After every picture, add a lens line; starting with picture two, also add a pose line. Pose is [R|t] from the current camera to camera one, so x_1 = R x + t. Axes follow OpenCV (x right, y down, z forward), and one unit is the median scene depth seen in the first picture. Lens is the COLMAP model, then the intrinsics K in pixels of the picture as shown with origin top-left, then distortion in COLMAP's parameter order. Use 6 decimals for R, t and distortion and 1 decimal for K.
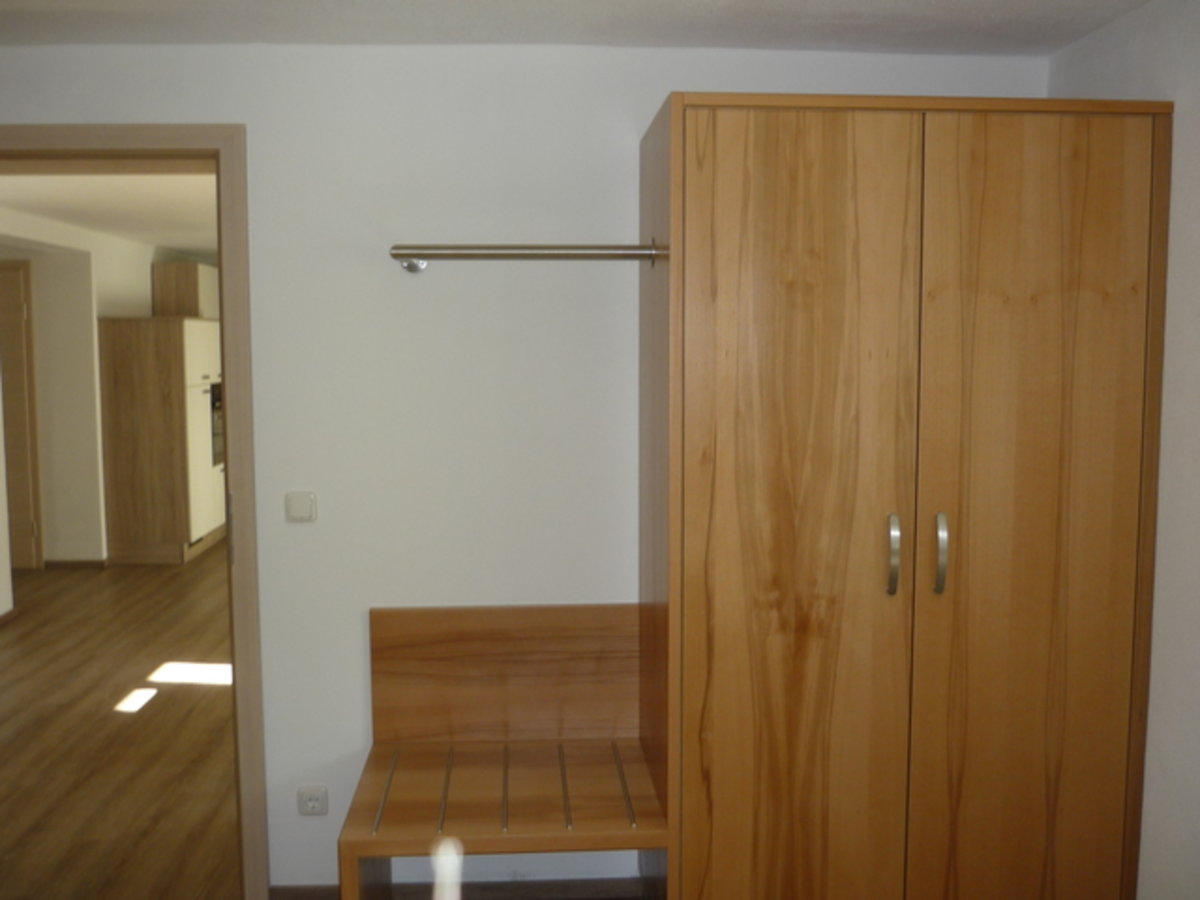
lens RADIAL K [[1184.1, 0, 601.4], [0, 1184.1, 451.6], [0, 0, 1]] dist [-0.098923, 0.000000]
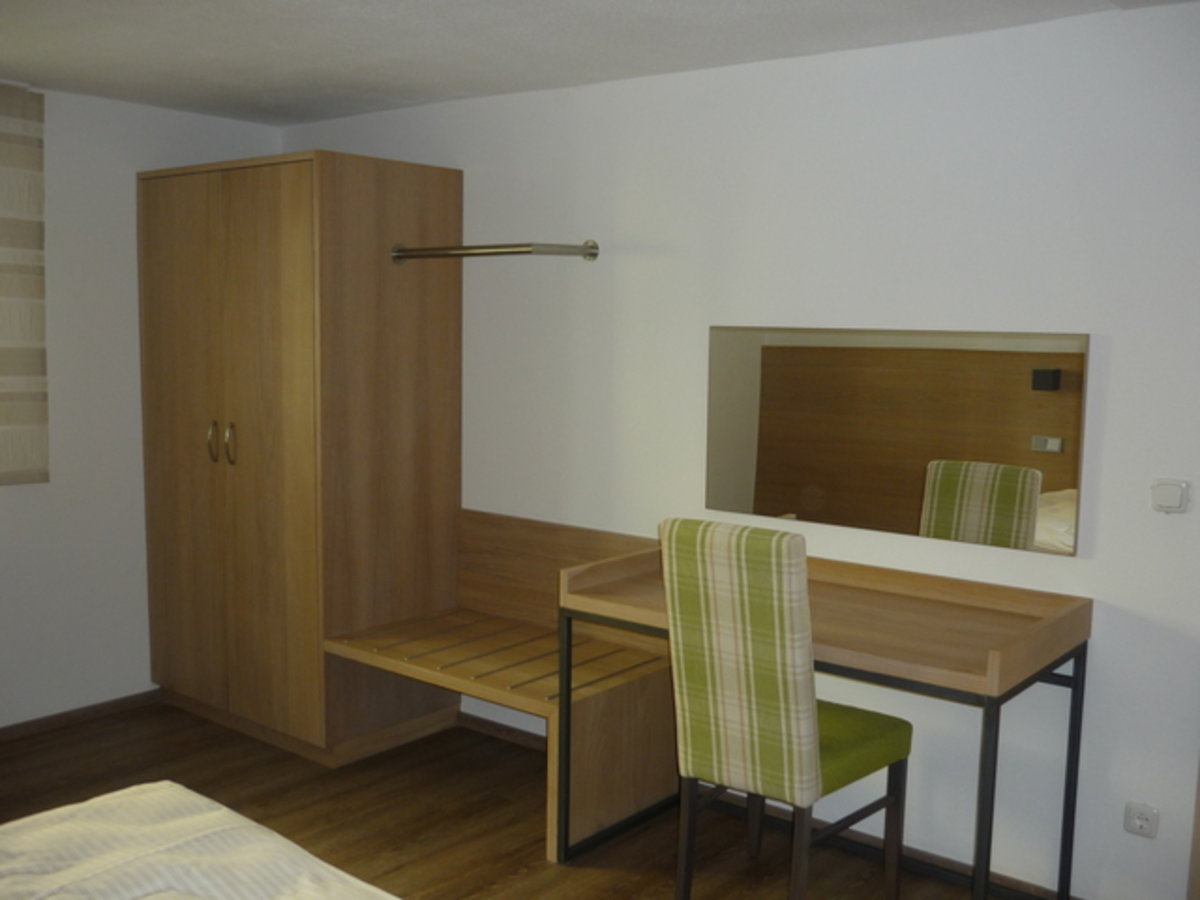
lens RADIAL K [[1184.1, 0, 598.2], [0, 1184.1, 450.5], [0, 0, 1]] dist [-0.098923, 0.000000]
pose [[0.730478, 0.107060, -0.674493, 1.018346], [-0.100717, 0.993725, 0.048653, -0.021476], [0.675469, 0.032393, 0.736677, 0.101023]]
